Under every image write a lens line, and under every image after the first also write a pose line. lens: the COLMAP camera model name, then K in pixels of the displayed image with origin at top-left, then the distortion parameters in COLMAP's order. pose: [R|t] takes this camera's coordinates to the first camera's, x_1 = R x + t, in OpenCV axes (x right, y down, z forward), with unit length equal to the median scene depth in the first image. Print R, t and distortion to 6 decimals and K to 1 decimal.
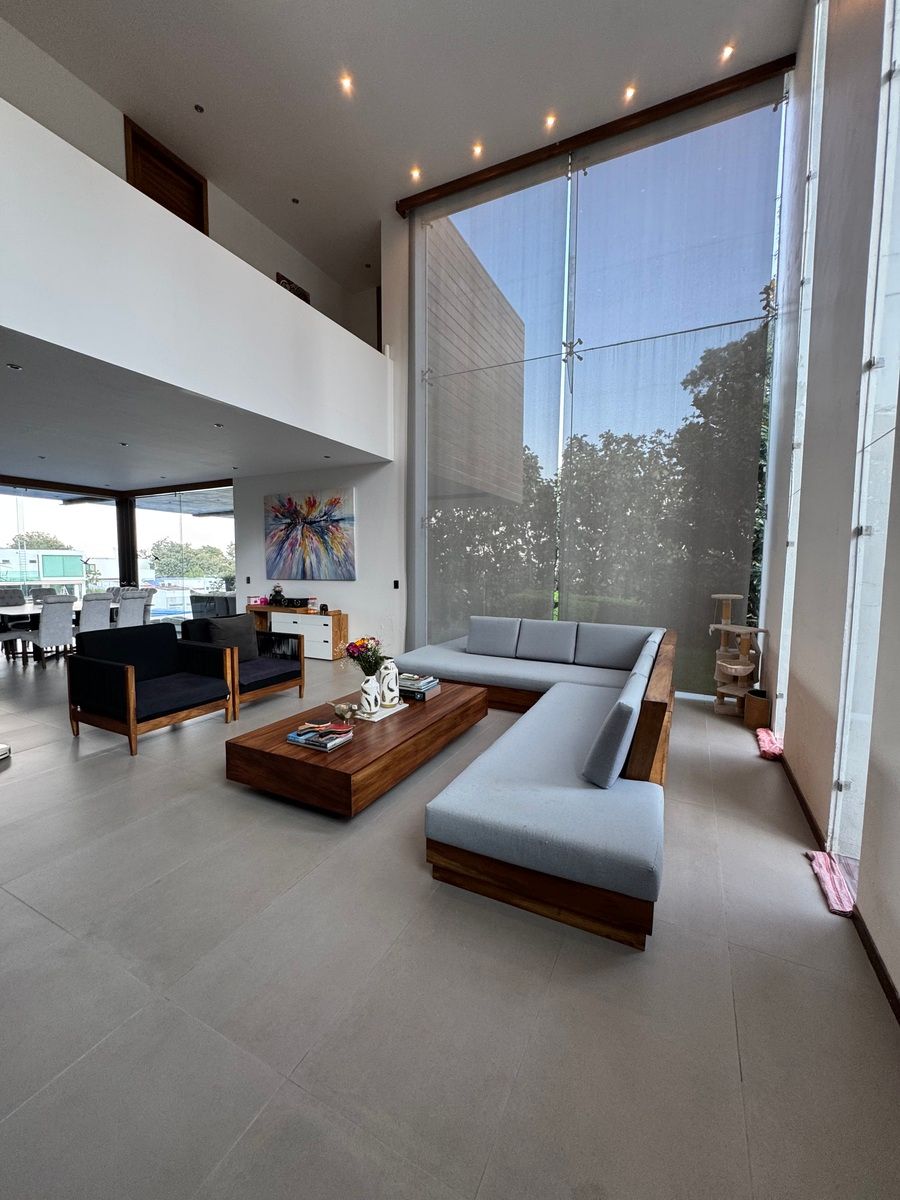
lens RADIAL K [[480.4, 0, 451.0], [0, 480.4, 600.9], [0, 0, 1]] dist [-0.003782, -0.000169]
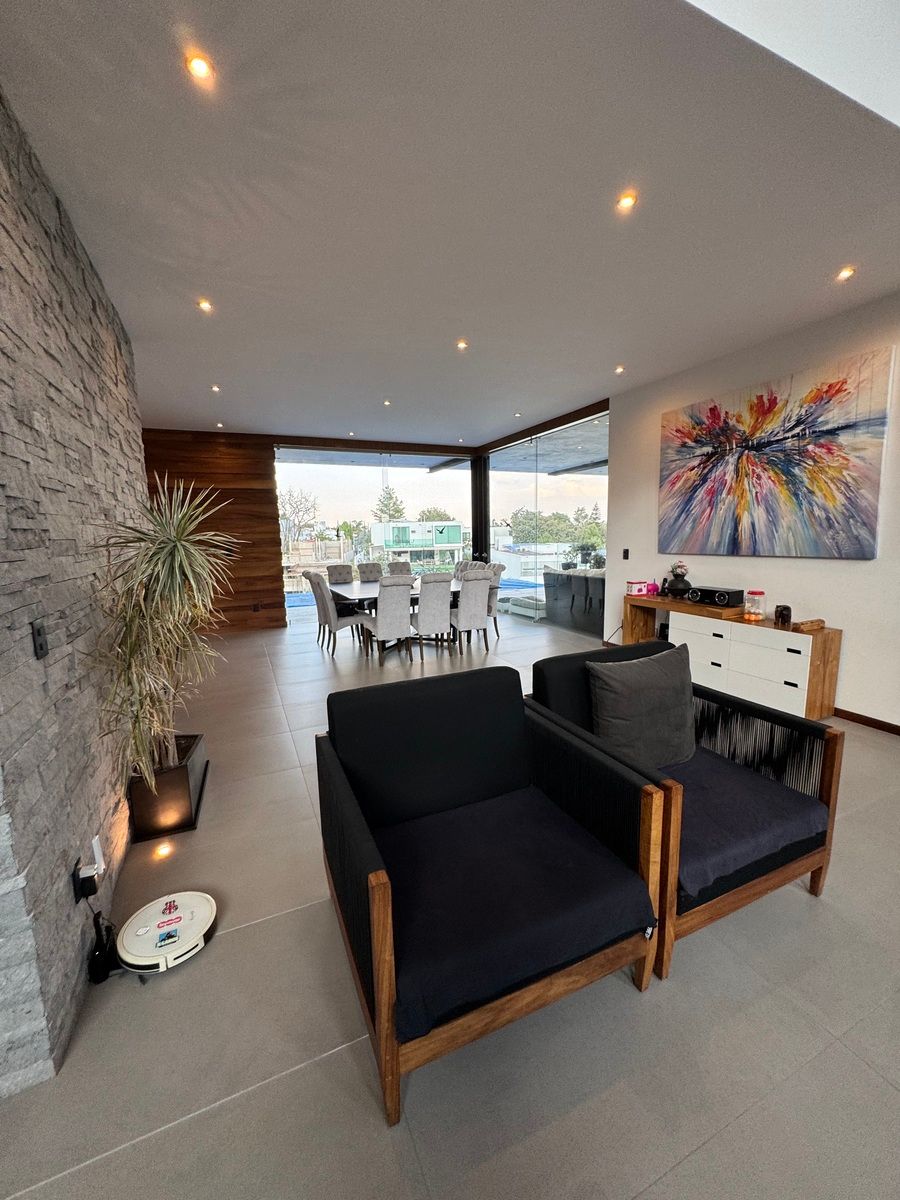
lens RADIAL K [[480.4, 0, 451.0], [0, 480.4, 600.9], [0, 0, 1]] dist [-0.003782, -0.000169]
pose [[0.777198, 0.067418, -0.625634, -0.213860], [-0.021086, 0.996476, 0.081185, -0.030556], [0.628902, -0.049905, 0.775881, 0.376135]]
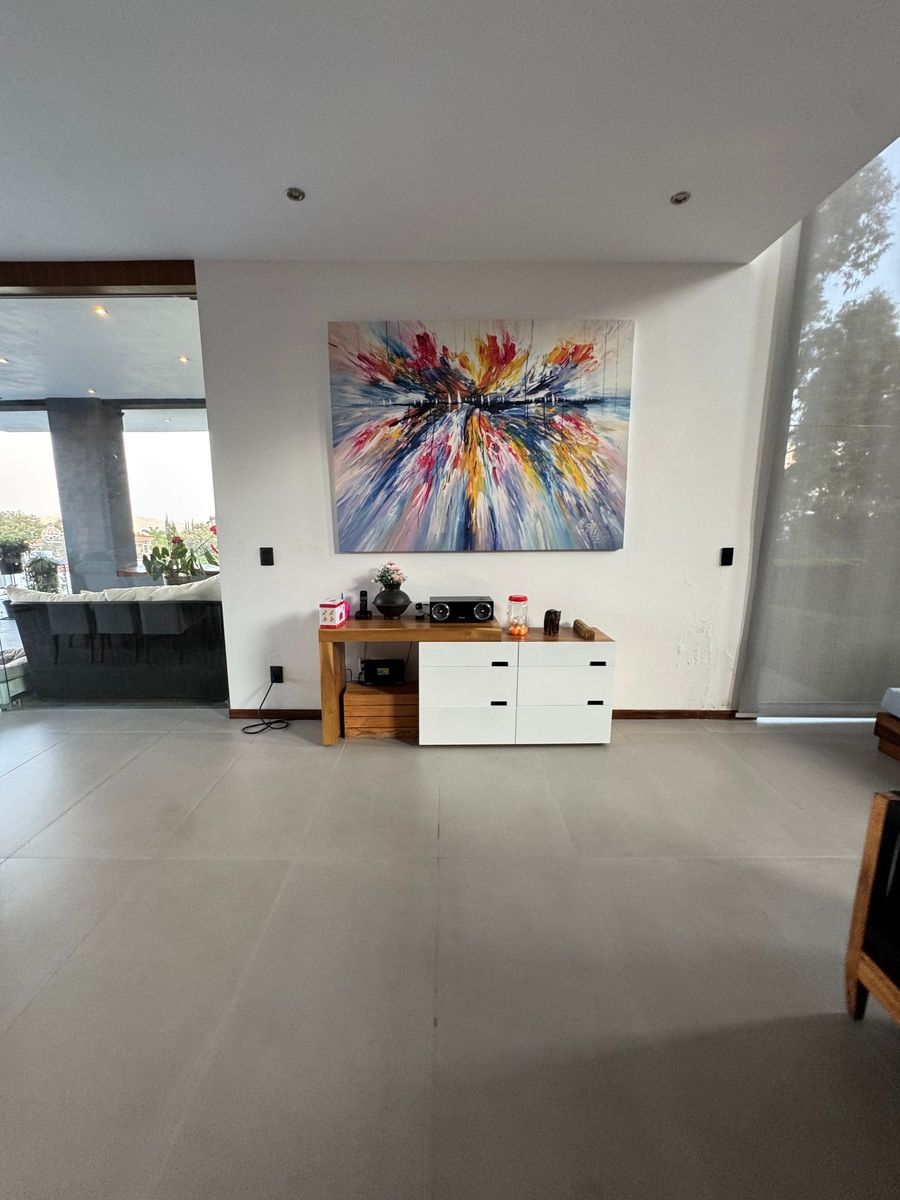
lens RADIAL K [[480.4, 0, 451.0], [0, 480.4, 600.9], [0, 0, 1]] dist [-0.003782, -0.000169]
pose [[0.889025, -0.082625, 0.450341, -0.510452], [0.038696, 0.993622, 0.105911, -0.046746], [-0.456220, -0.076731, 0.886553, 0.650869]]
